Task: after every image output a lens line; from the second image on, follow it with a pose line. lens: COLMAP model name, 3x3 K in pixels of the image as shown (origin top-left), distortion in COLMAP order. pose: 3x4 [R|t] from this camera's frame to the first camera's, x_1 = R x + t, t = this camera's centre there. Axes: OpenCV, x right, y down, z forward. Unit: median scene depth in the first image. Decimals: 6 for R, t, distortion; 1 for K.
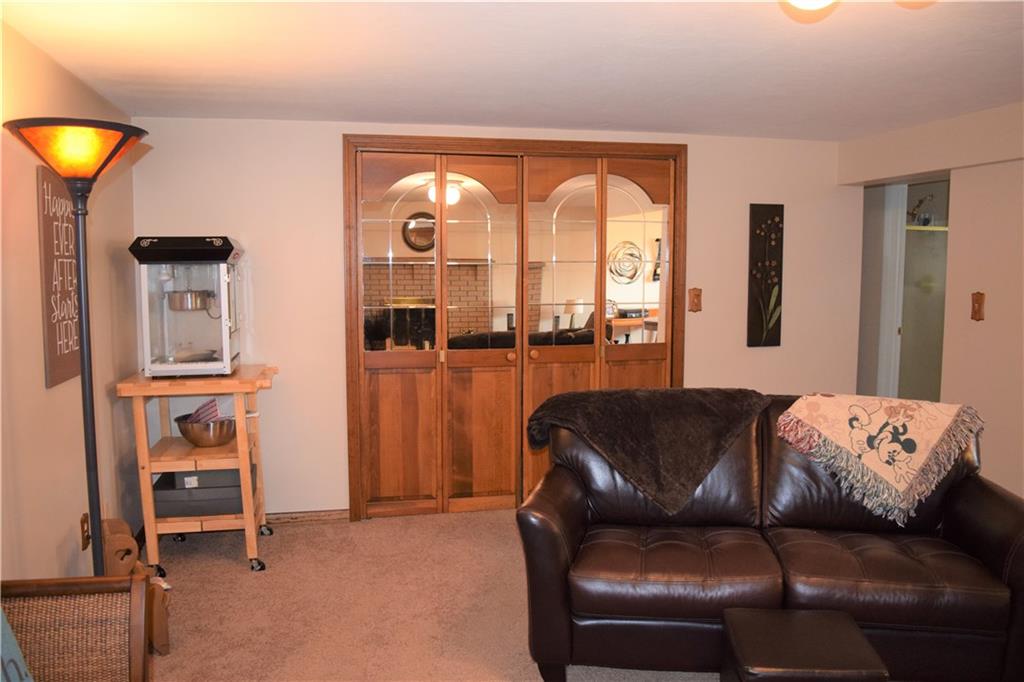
lens RADIAL K [[794.5, 0, 517.1], [0, 794.5, 338.2], [0, 0, 1]] dist [-0.097738, 0.008918]
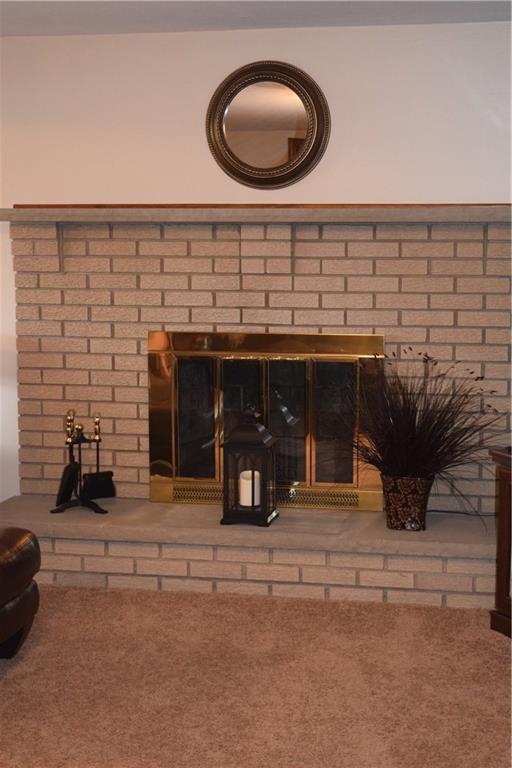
lens RADIAL K [[1306.1, 0, 256.0], [0, 1306.1, 384.0], [0, 0, 1]] dist [0.022700, 0.060601]
pose [[0.418699, -0.113924, 0.900951, -0.615993], [0.083264, 0.992737, 0.086834, -0.075583], [-0.904300, 0.038660, 0.425143, 0.769841]]
